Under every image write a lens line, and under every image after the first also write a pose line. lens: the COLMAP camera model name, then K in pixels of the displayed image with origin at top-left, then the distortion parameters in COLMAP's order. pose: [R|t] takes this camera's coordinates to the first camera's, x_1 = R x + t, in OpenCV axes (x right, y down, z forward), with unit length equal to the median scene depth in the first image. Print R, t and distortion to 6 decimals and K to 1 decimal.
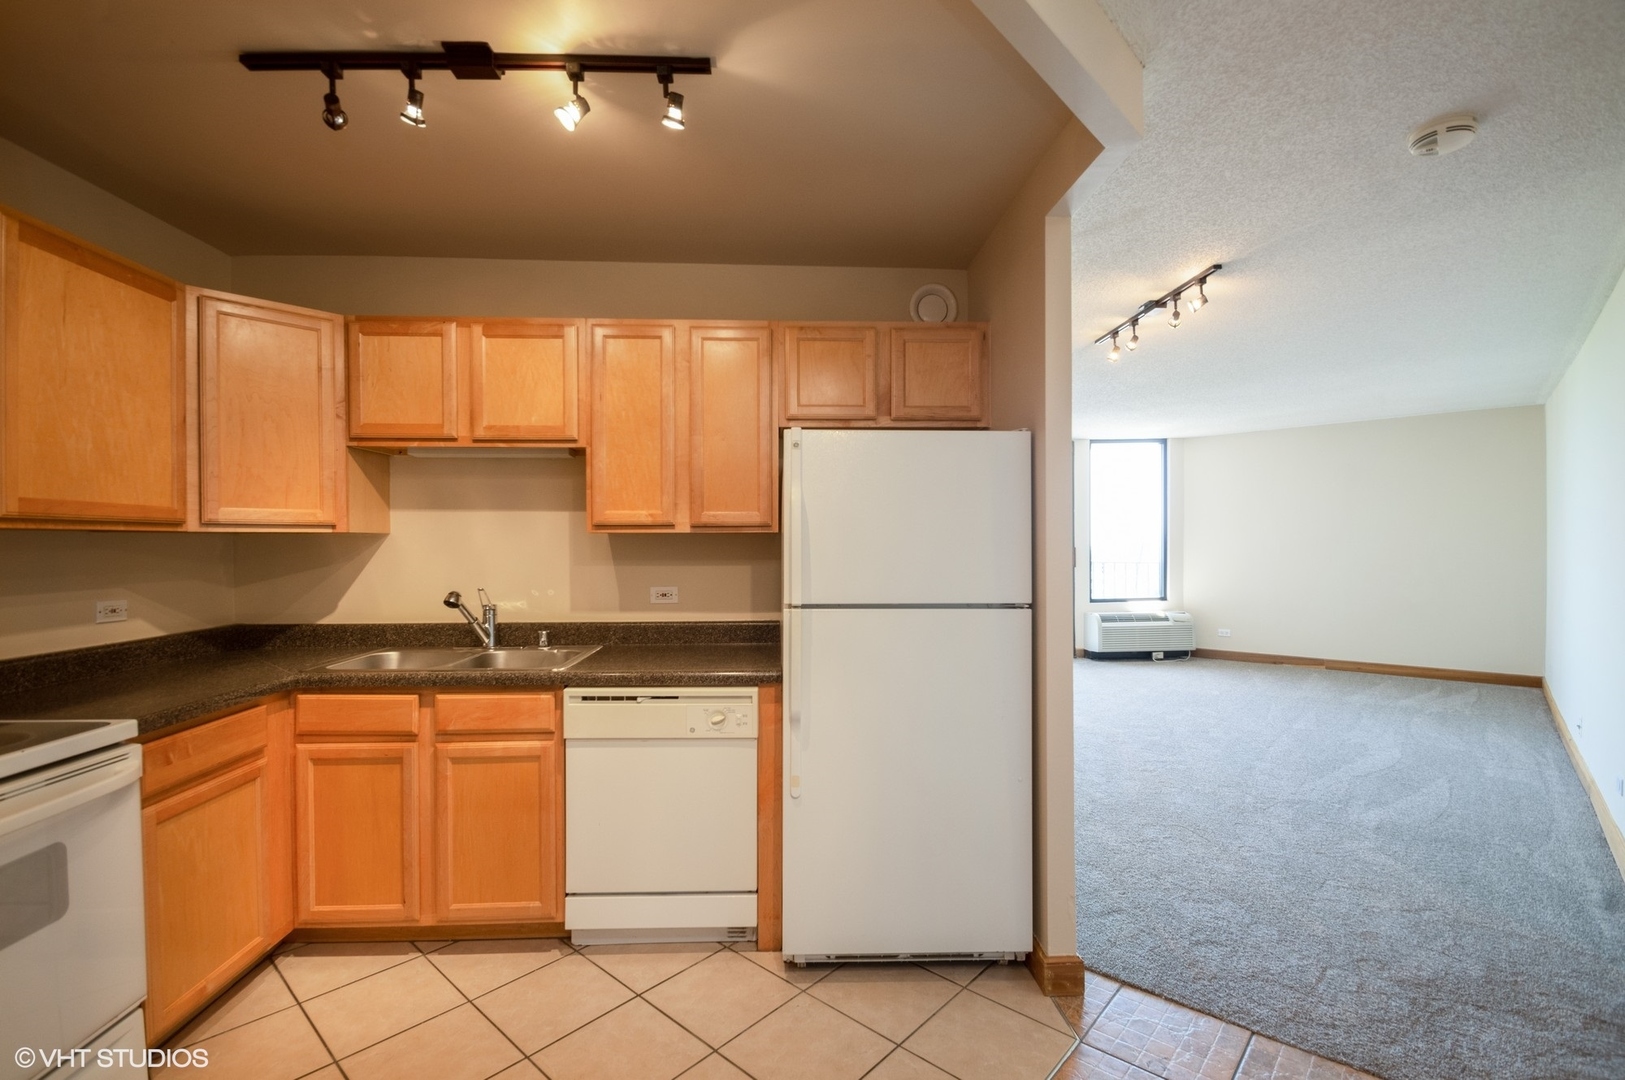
lens RADIAL K [[732.7, 0, 812.5], [0, 732.7, 540.0], [0, 0, 1]] dist [0.032061, -0.024844]
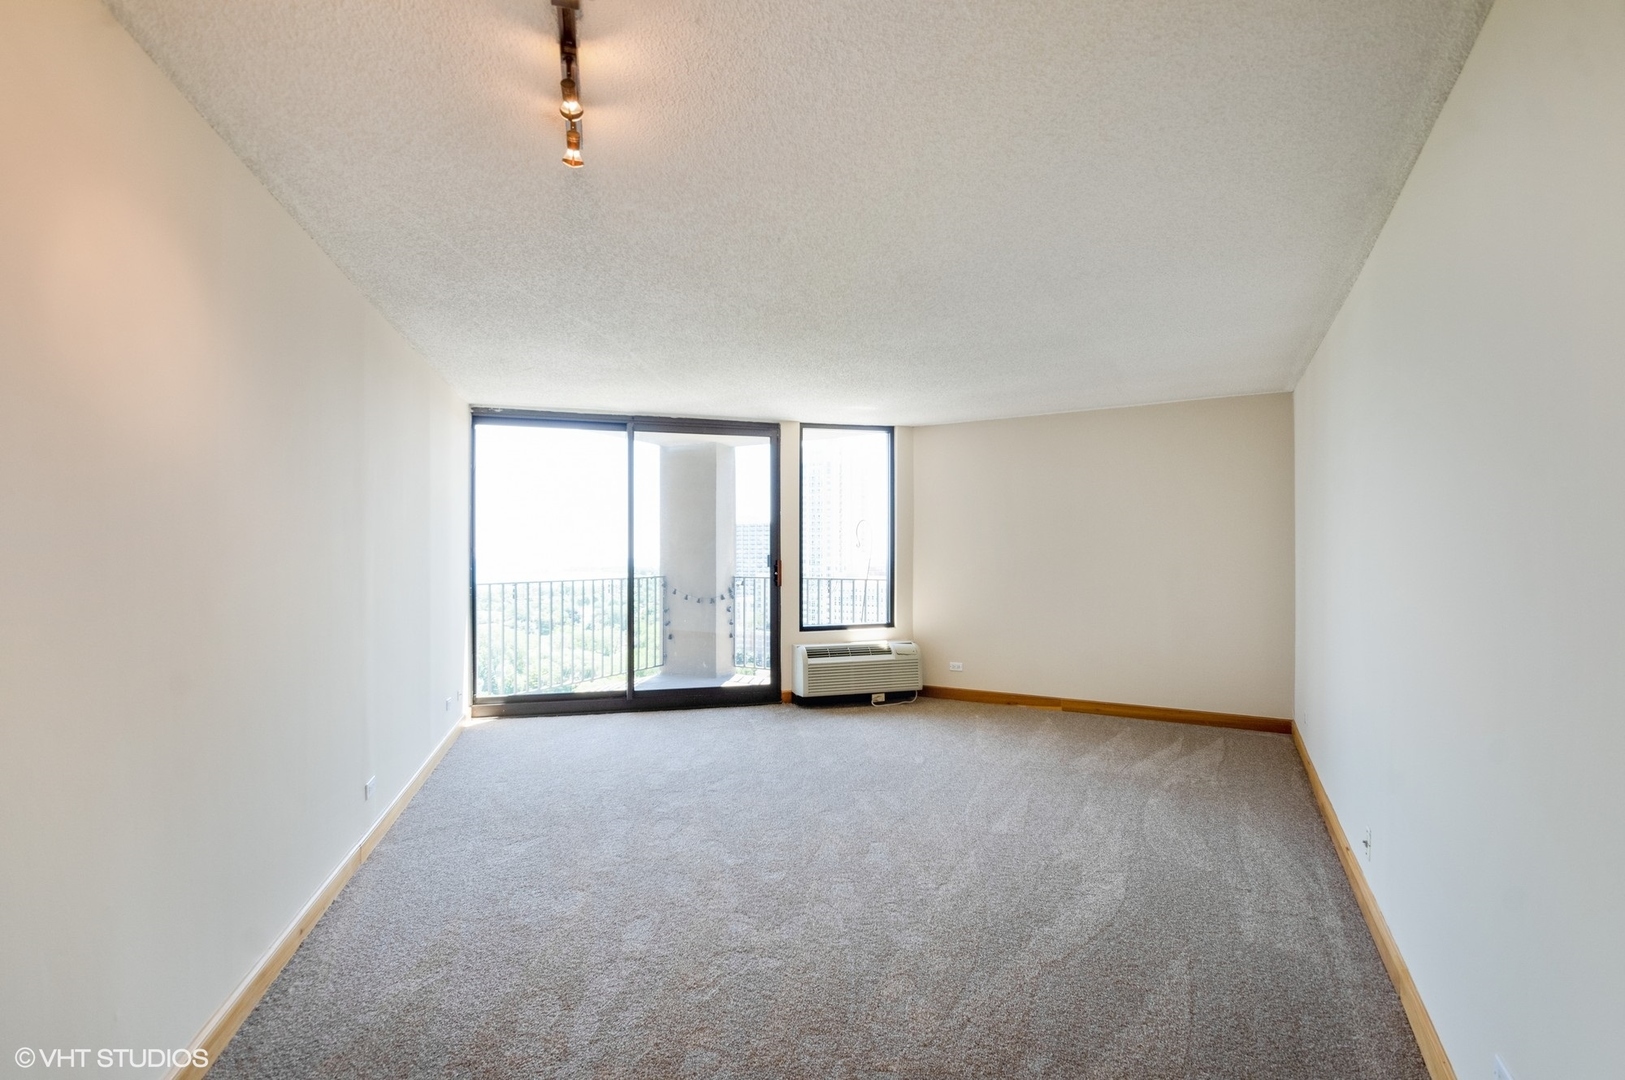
lens RADIAL K [[732.7, 0, 812.5], [0, 732.7, 540.0], [0, 0, 1]] dist [0.032061, -0.024844]
pose [[0.973188, 0.012662, 0.229661, 0.229671], [-0.008666, 0.999793, -0.018402, 0.002652], [-0.229846, 0.015919, 0.973097, 0.262404]]
